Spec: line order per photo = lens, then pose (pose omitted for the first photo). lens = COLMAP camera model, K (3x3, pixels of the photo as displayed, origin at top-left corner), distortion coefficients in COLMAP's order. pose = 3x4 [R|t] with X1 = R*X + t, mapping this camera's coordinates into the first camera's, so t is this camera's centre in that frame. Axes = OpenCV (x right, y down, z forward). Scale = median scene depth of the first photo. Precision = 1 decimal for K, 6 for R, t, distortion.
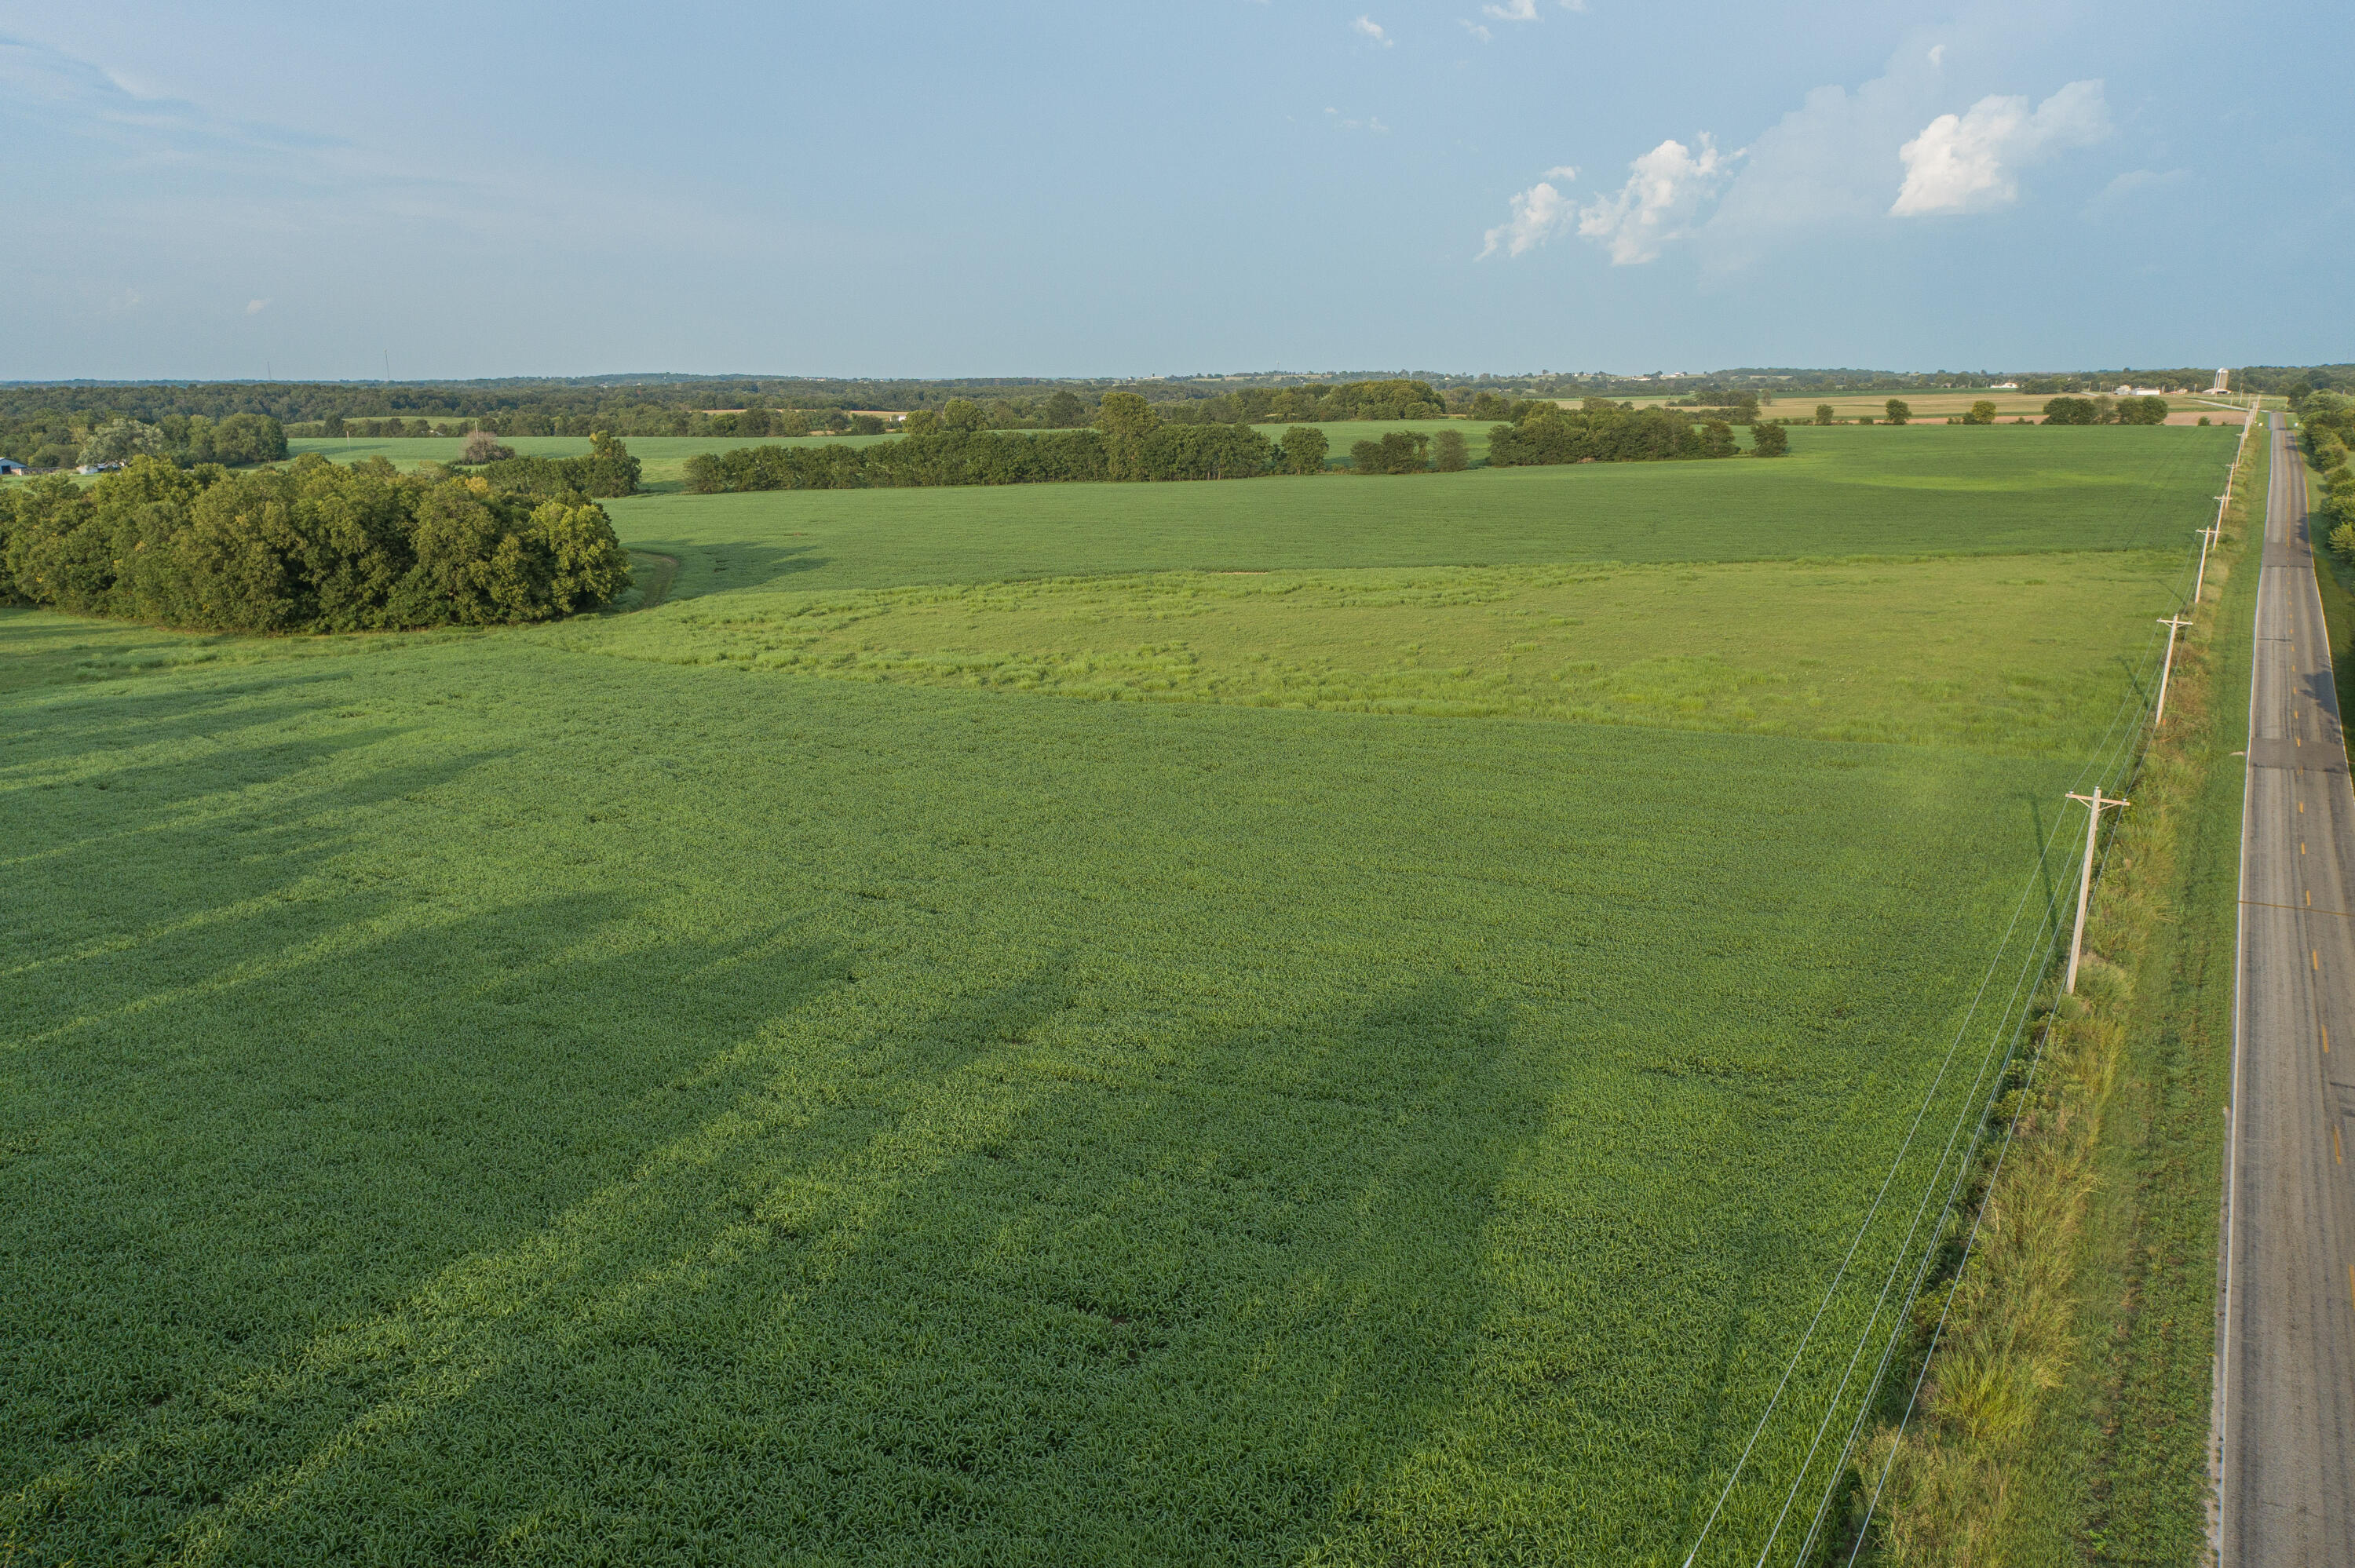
lens RADIAL K [[1590.5, 0, 1182.1], [0, 1590.5, 783.8], [0, 0, 1]] dist [-0.006966, 0.017246]
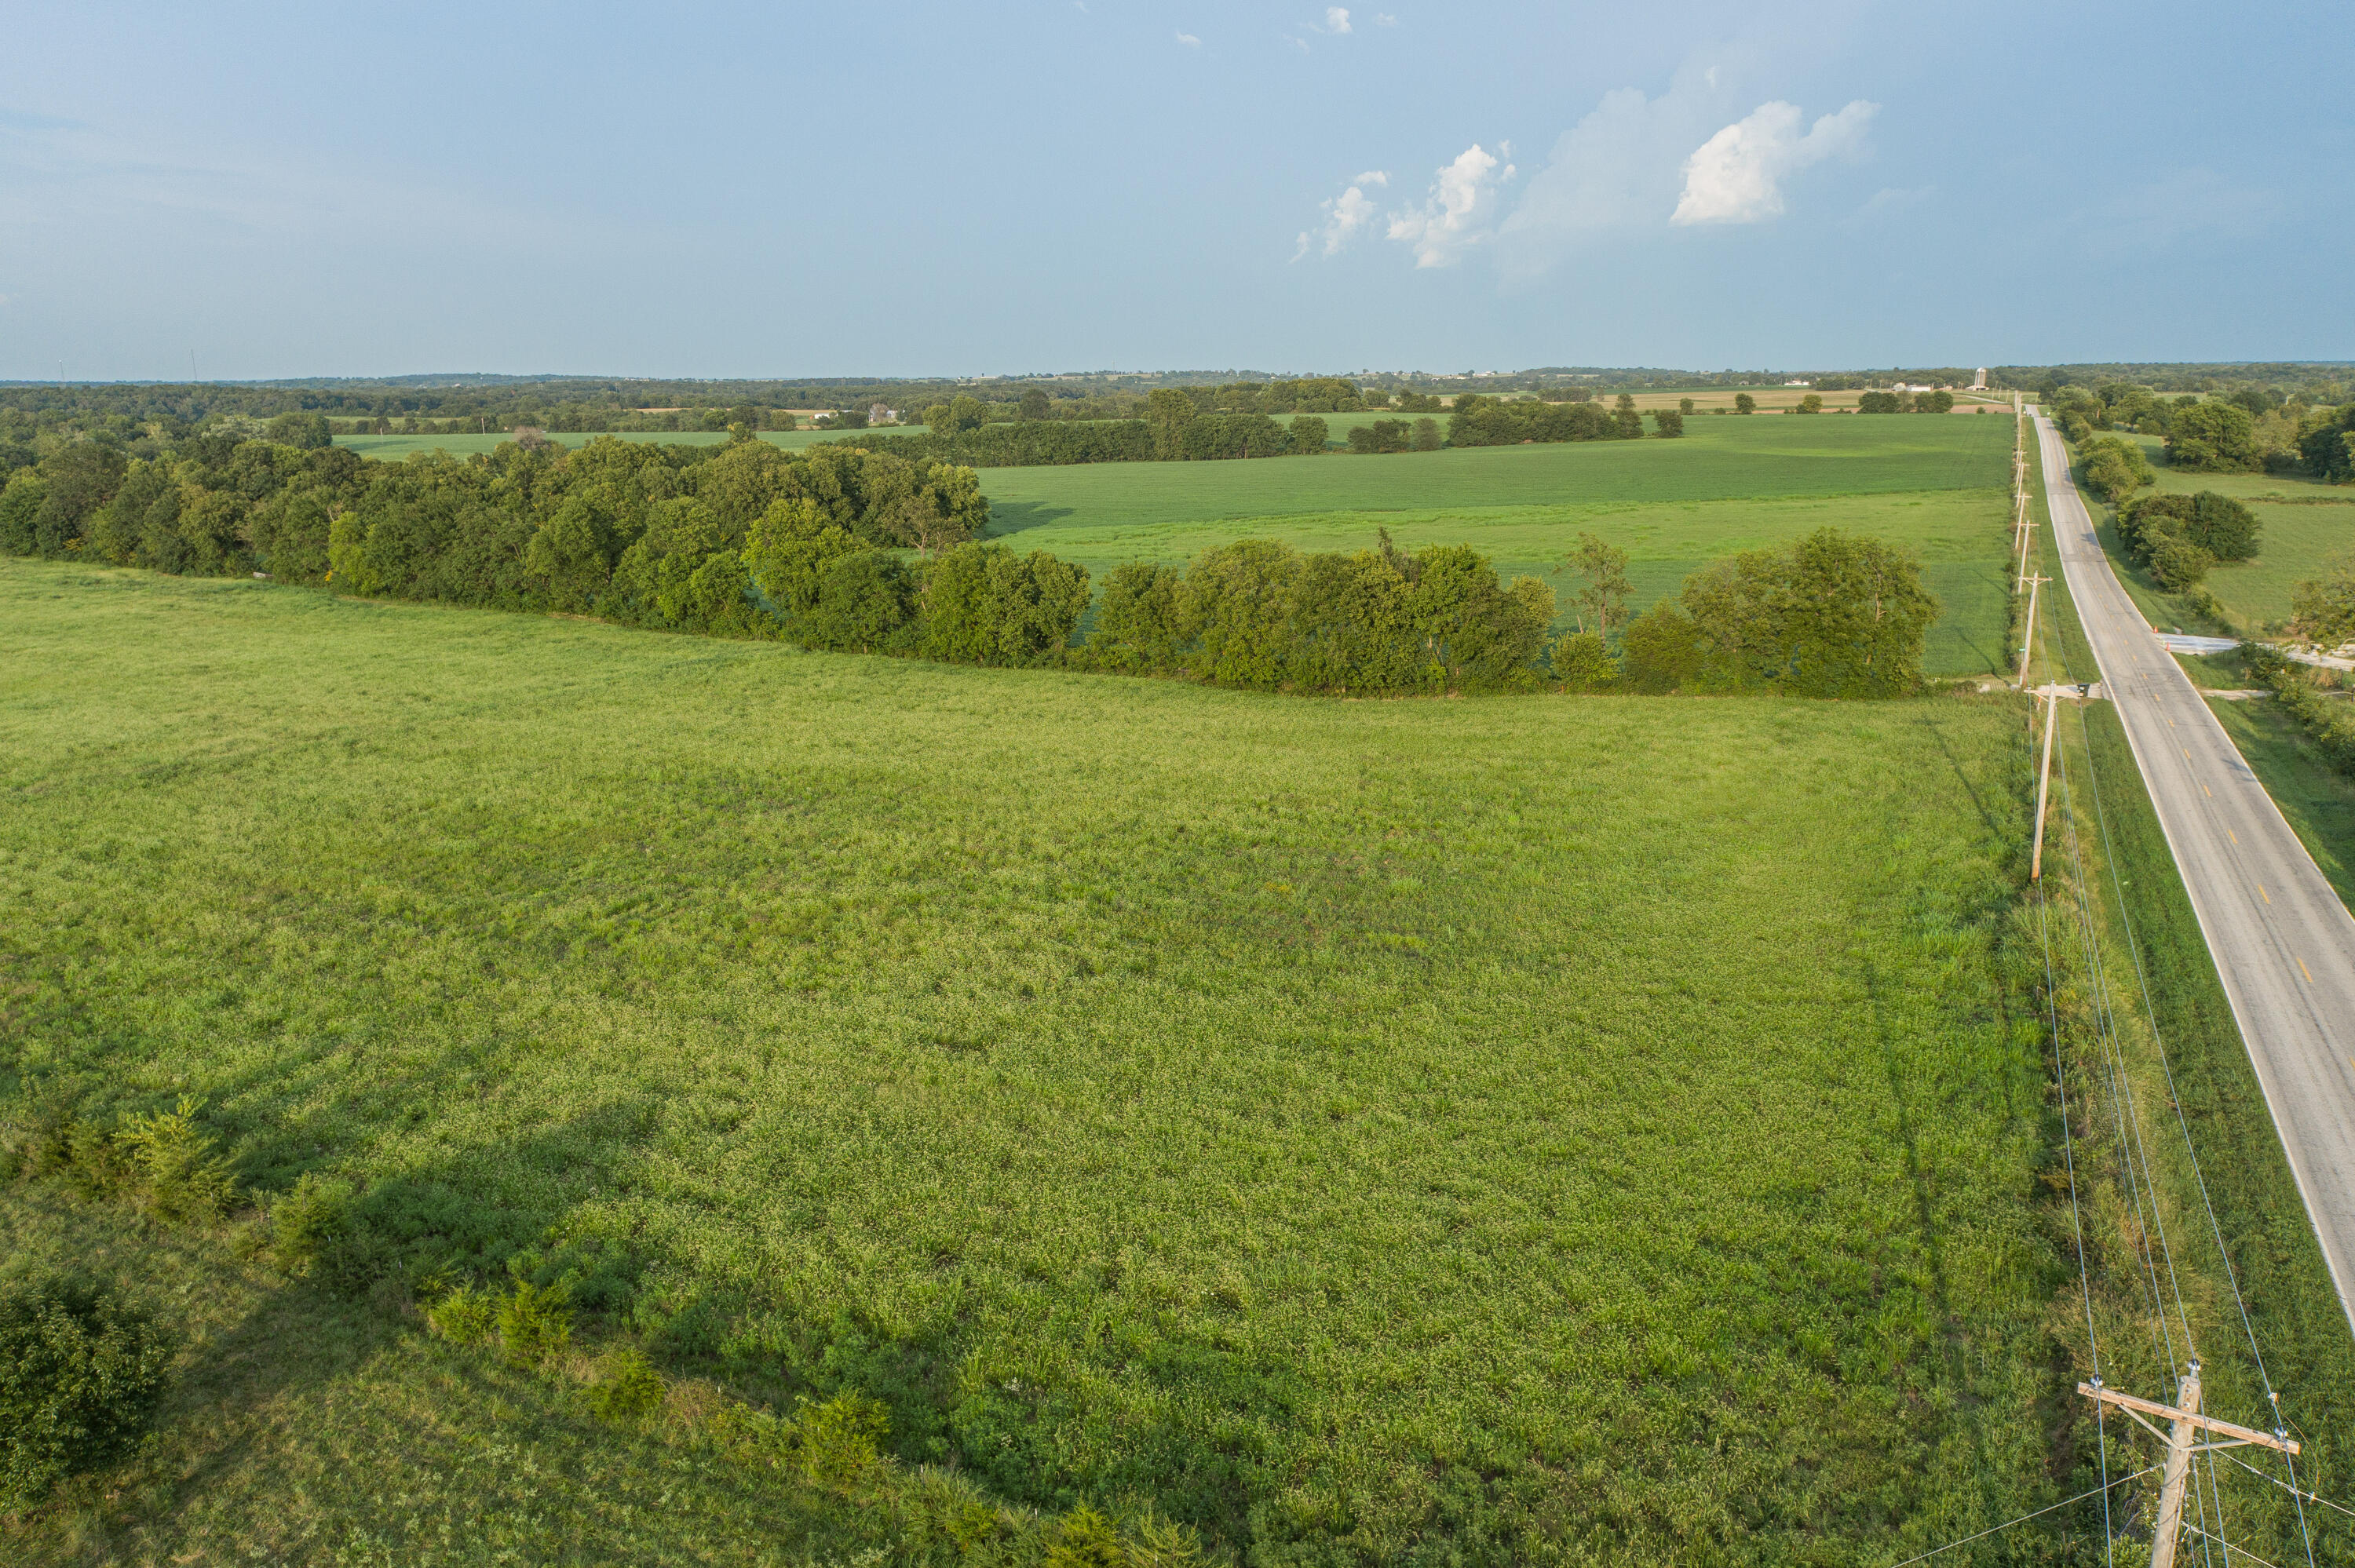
lens RADIAL K [[1592.9, 0, 1182.7], [0, 1592.9, 787.9], [0, 0, 1]] dist [-0.020986, 0.040335]
pose [[0.993172, -0.031104, 0.112437, -0.164985], [0.030787, 0.999516, 0.004560, 0.055061], [-0.112524, -0.001067, 0.993648, -0.216247]]
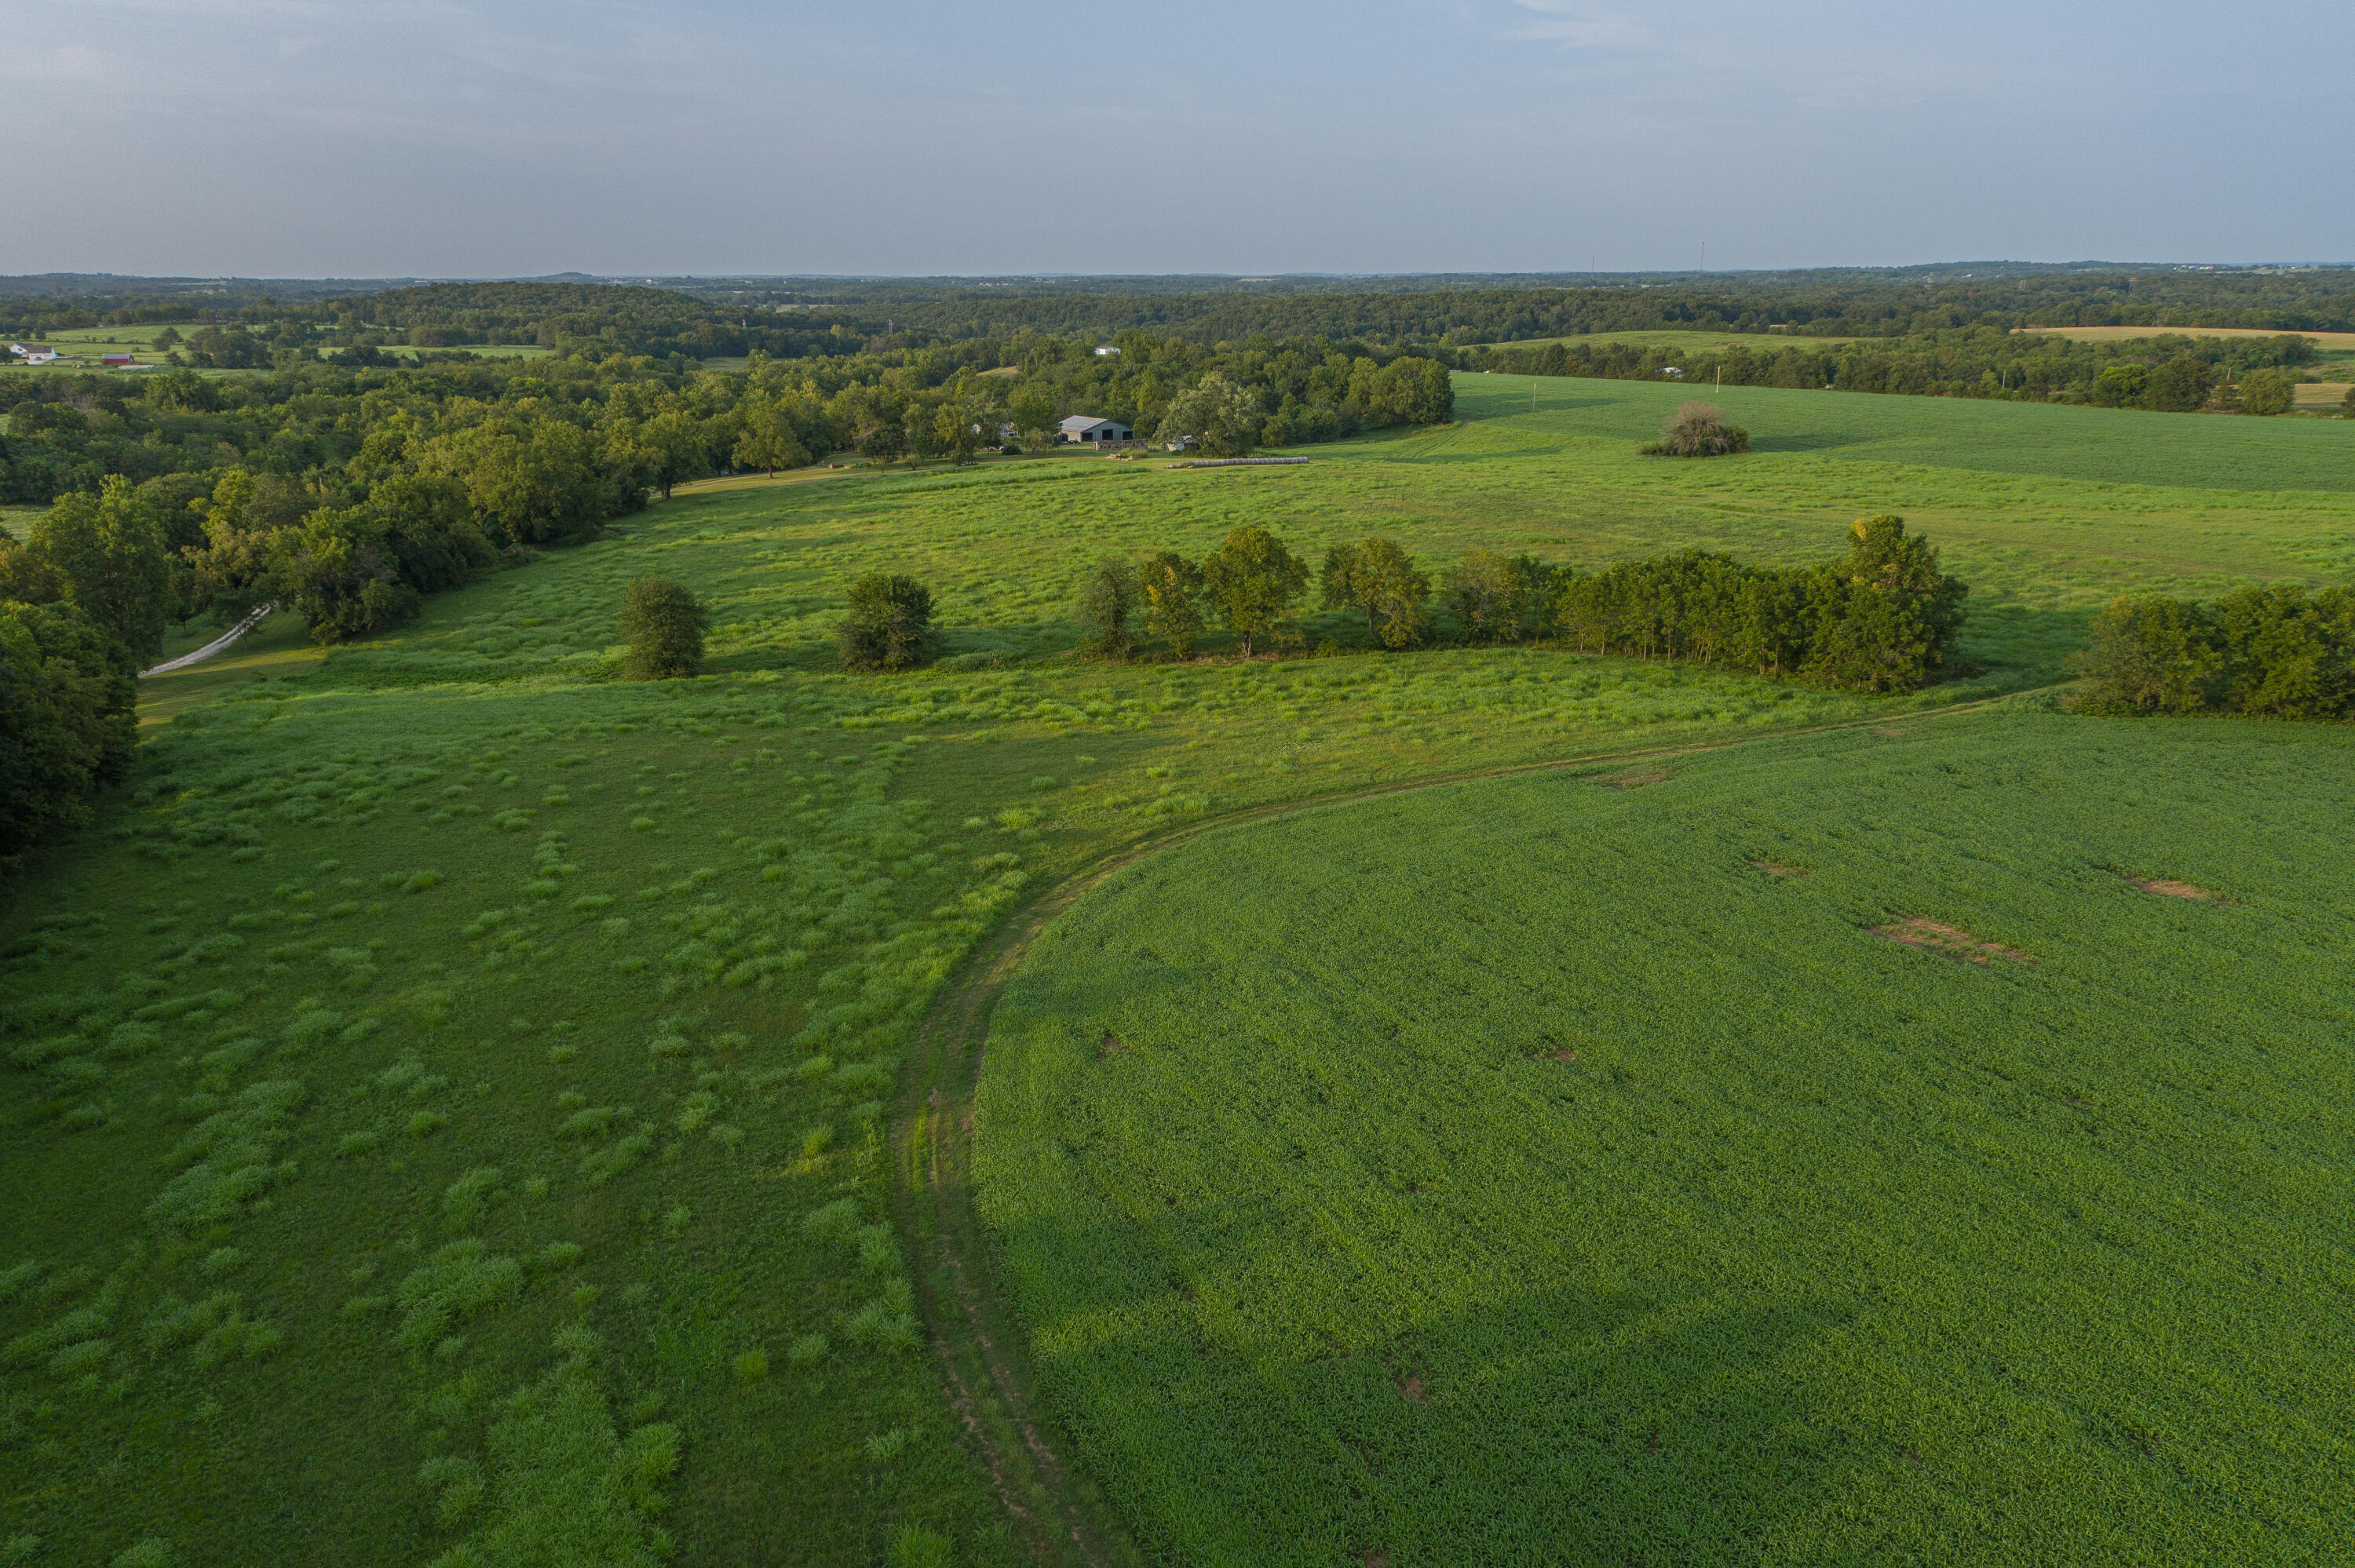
lens RADIAL K [[1590.5, 0, 1182.1], [0, 1590.5, 783.8], [0, 0, 1]] dist [-0.006966, 0.017246]
pose [[0.725142, 0.206640, -0.656863, -0.206087], [-0.163356, 0.978304, 0.127424, -0.167917], [0.668942, 0.014902, 0.743165, 0.558112]]
